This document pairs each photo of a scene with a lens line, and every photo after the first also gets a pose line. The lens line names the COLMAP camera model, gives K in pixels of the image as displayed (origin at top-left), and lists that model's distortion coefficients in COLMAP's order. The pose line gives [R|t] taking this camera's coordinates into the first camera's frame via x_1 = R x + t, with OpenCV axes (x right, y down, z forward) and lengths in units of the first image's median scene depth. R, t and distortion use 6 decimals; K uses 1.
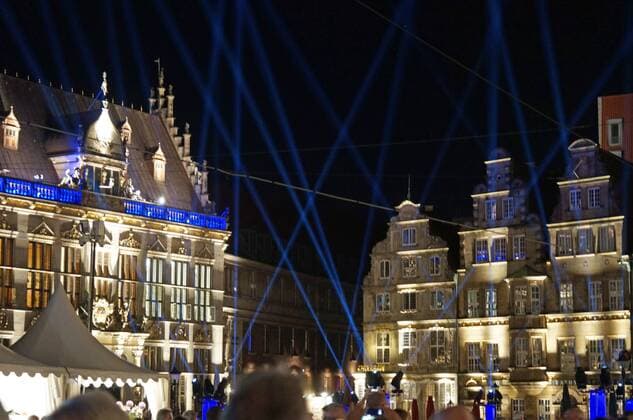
lens RADIAL K [[1309.9, 0, 316.5], [0, 1309.9, 210.0], [0, 0, 1]] dist [0.039229, 0.174617]
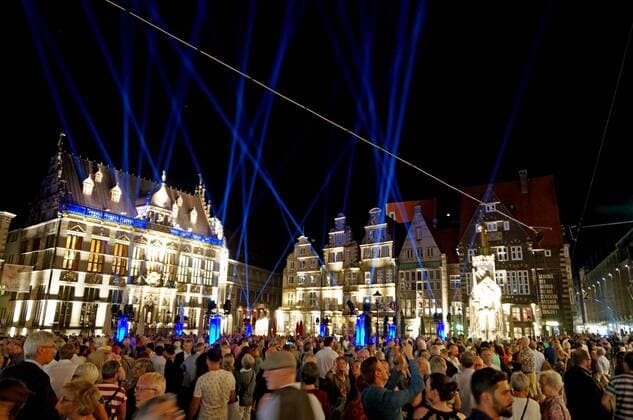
lens RADIAL K [[430.4, 0, 316.2], [0, 430.4, 213.3], [0, 0, 1]] dist [0.001180, 0.003993]
pose [[0.998789, 0.030734, 0.038413, 0.069407], [-0.026511, 0.994015, -0.105981, 0.036863], [-0.041440, 0.104835, 0.993626, 0.252306]]
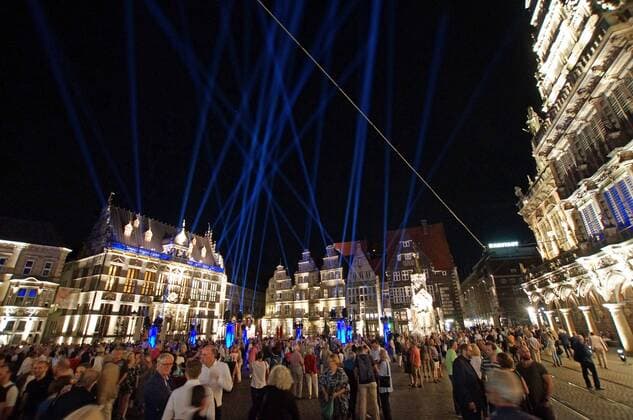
lens RADIAL K [[278.1, 0, 313.7], [0, 278.1, 214.5], [0, 0, 1]] dist [-0.027823, 0.001227]
pose [[0.988457, 0.042484, 0.145424, 0.050170], [-0.006433, 0.970781, -0.239880, 0.041107], [-0.151366, 0.236176, 0.959848, 0.285550]]
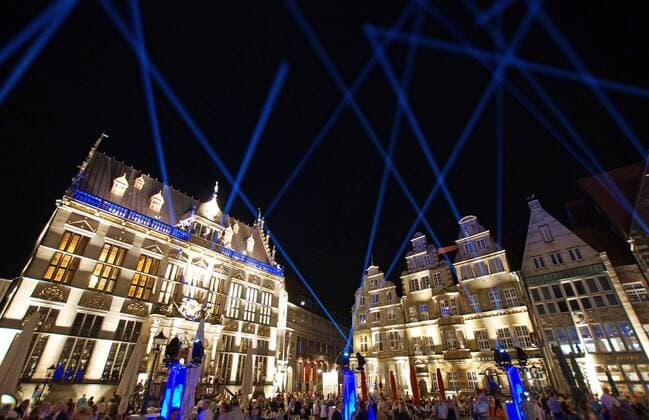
lens RADIAL K [[293.3, 0, 318.7], [0, 293.3, 210.4], [0, 0, 1]] dist [-0.027177, 0.000869]
pose [[0.999008, -0.017743, -0.040832, 0.006931], [0.001172, 0.927318, -0.374271, 0.093454], [0.044505, 0.373852, 0.926420, 0.591005]]
